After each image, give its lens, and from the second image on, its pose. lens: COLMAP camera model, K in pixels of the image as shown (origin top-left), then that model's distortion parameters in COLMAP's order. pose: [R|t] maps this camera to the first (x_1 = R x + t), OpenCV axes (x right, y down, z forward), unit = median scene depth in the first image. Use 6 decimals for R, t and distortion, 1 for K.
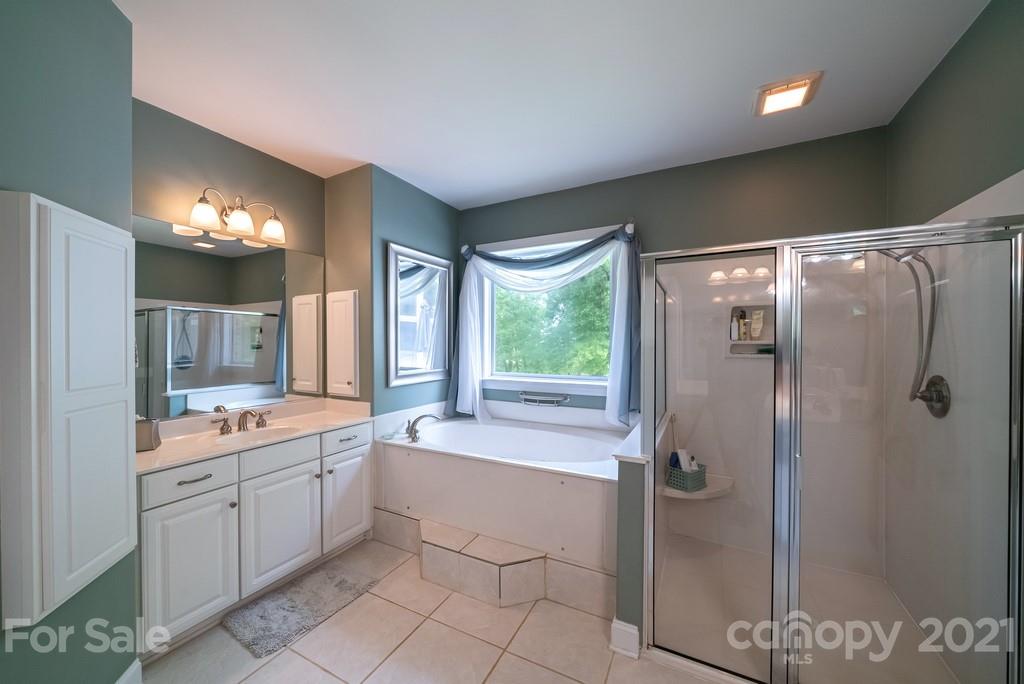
lens RADIAL K [[370.9, 0, 503.2], [0, 370.9, 344.7], [0, 0, 1]] dist [-0.007461, -0.000064]
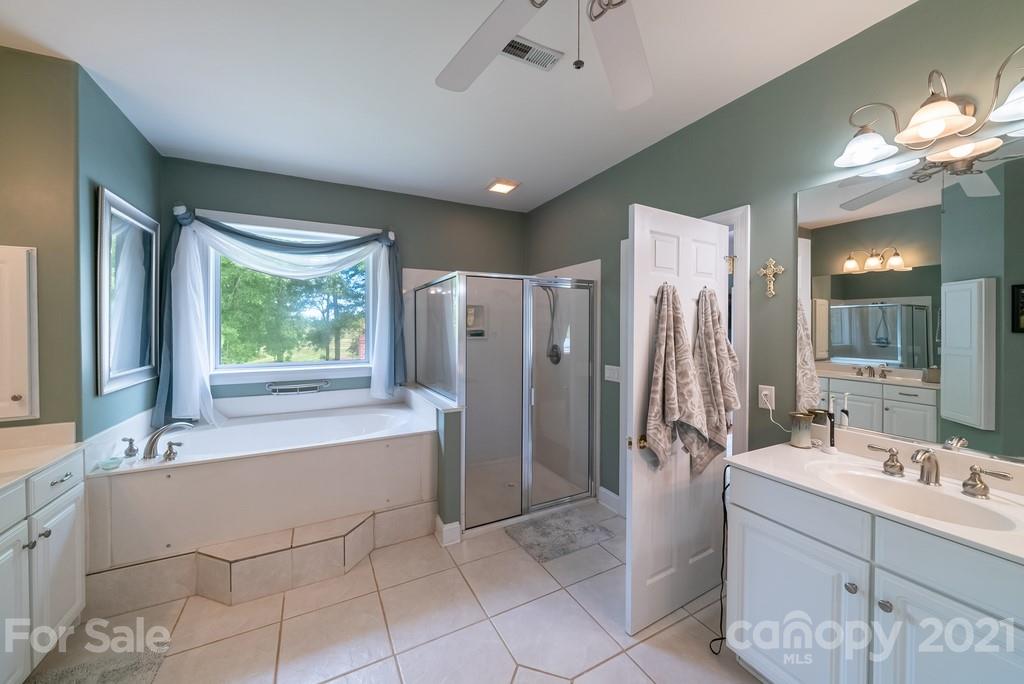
lens RADIAL K [[367.7, 0, 508.2], [0, 367.7, 331.1], [0, 0, 1]] dist [0.000081, -0.000049]
pose [[0.586672, -0.009011, 0.809775, -0.419233], [0.005945, 0.999959, 0.006820, -0.006198], [-0.809803, 0.000813, 0.586701, -0.018224]]
